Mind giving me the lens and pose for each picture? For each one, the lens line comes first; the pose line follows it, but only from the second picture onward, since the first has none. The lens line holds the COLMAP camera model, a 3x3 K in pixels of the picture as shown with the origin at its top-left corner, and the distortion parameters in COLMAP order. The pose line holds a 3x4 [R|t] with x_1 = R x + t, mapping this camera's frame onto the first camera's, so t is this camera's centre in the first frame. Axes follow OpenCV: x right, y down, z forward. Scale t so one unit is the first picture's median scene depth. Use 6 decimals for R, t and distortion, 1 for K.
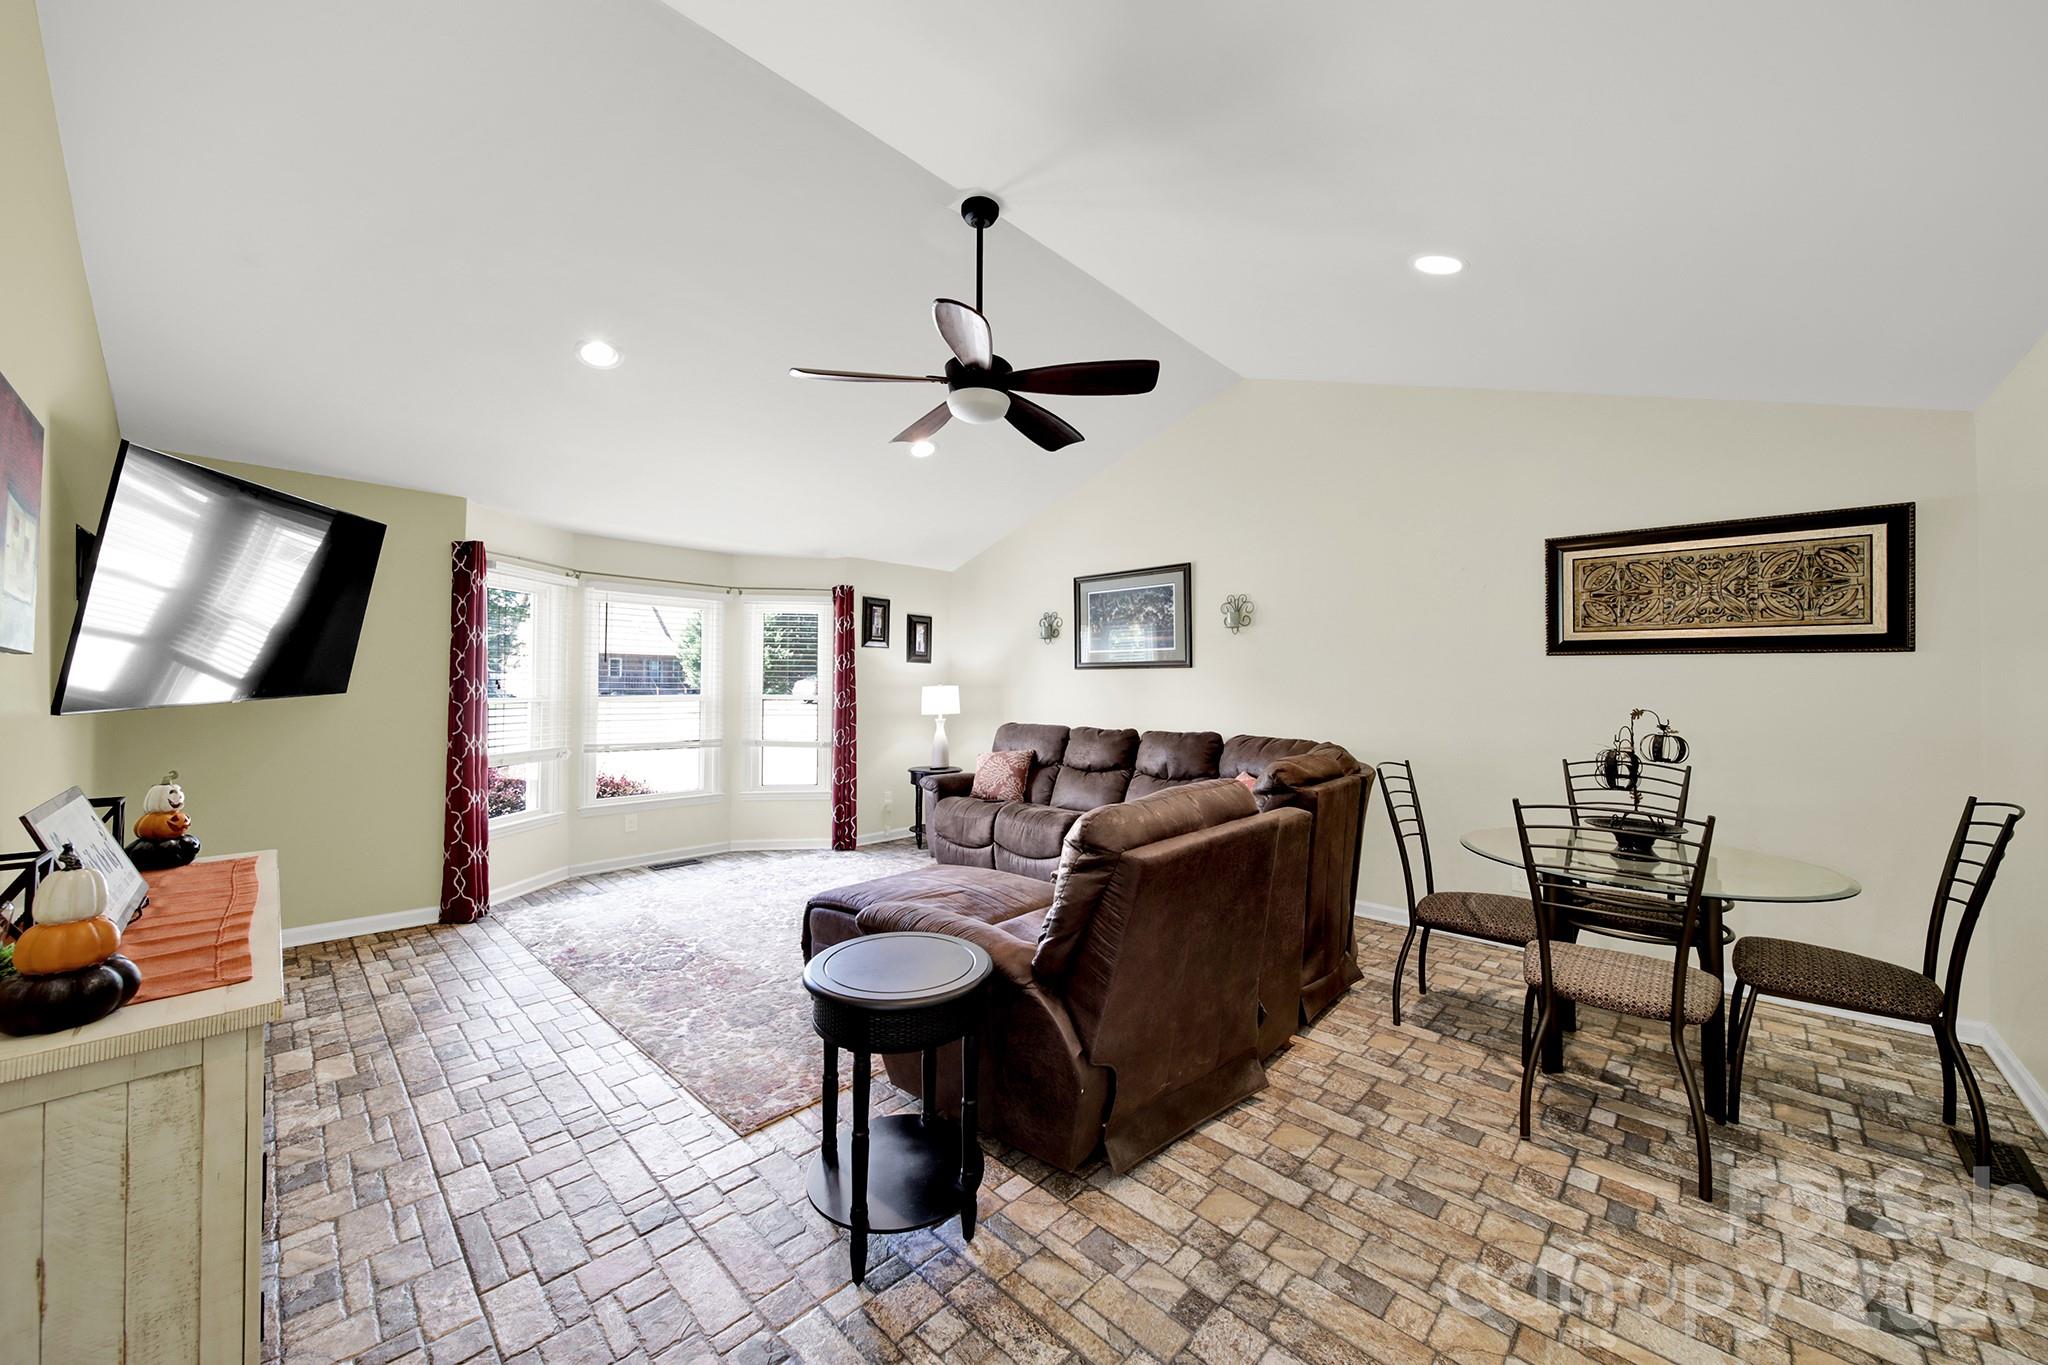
lens RADIAL K [[728.1, 0, 1020.6], [0, 728.1, 664.3], [0, 0, 1]] dist [-0.000577, -0.000032]
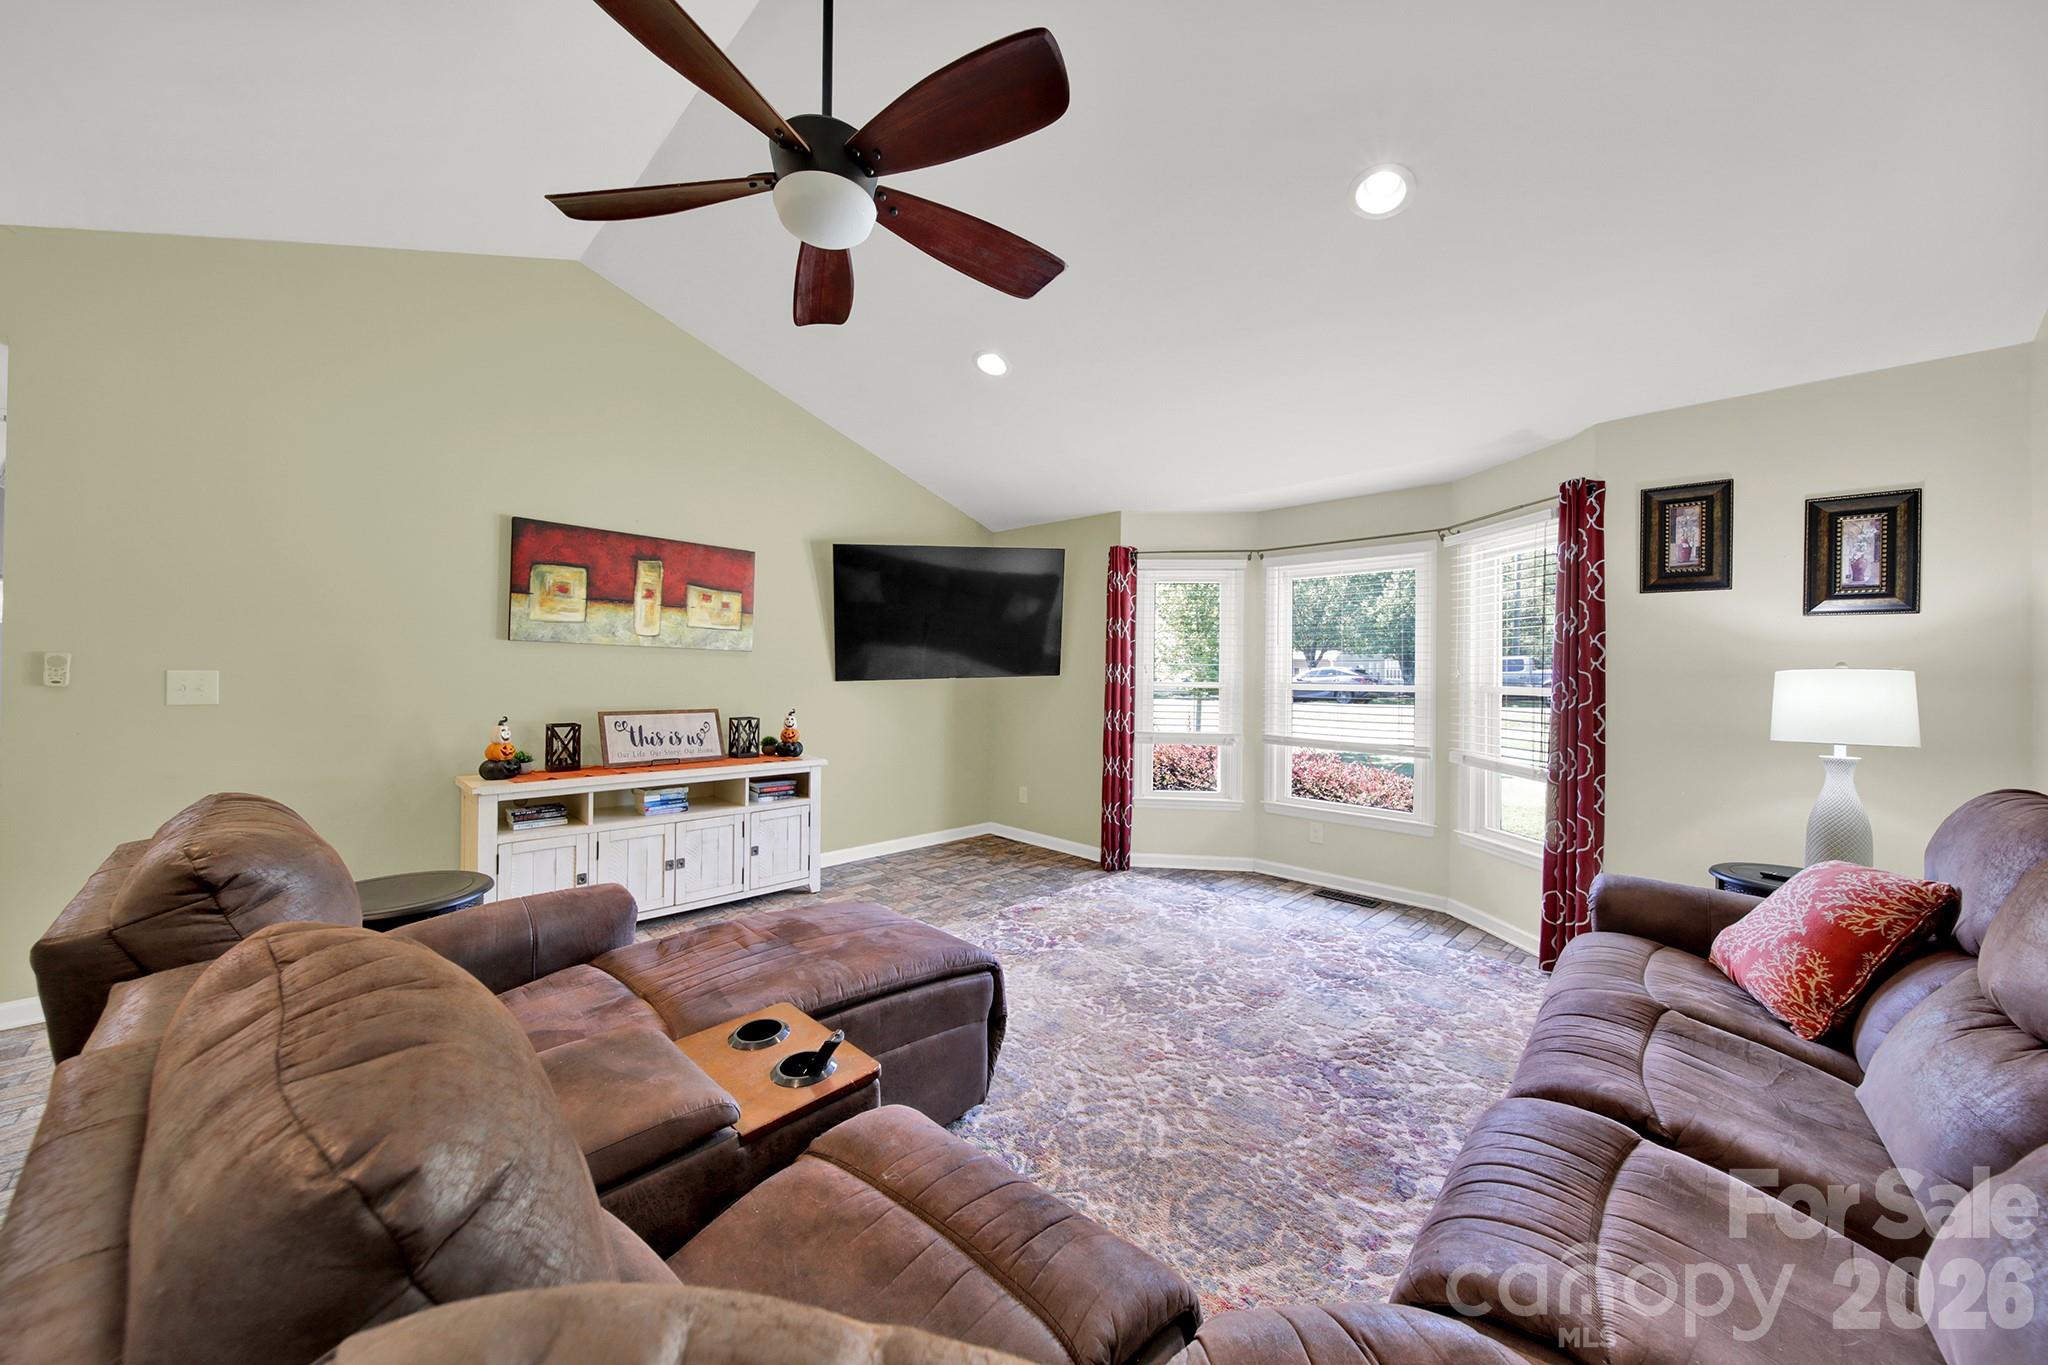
lens RADIAL K [[728.1, 0, 1020.6], [0, 728.1, 664.3], [0, 0, 1]] dist [-0.000577, -0.000032]
pose [[-0.005776, -0.019849, -0.999786, 0.383958], [0.014349, 0.999698, -0.019931, 0.039632], [0.999880, -0.014461, -0.005490, 0.791207]]
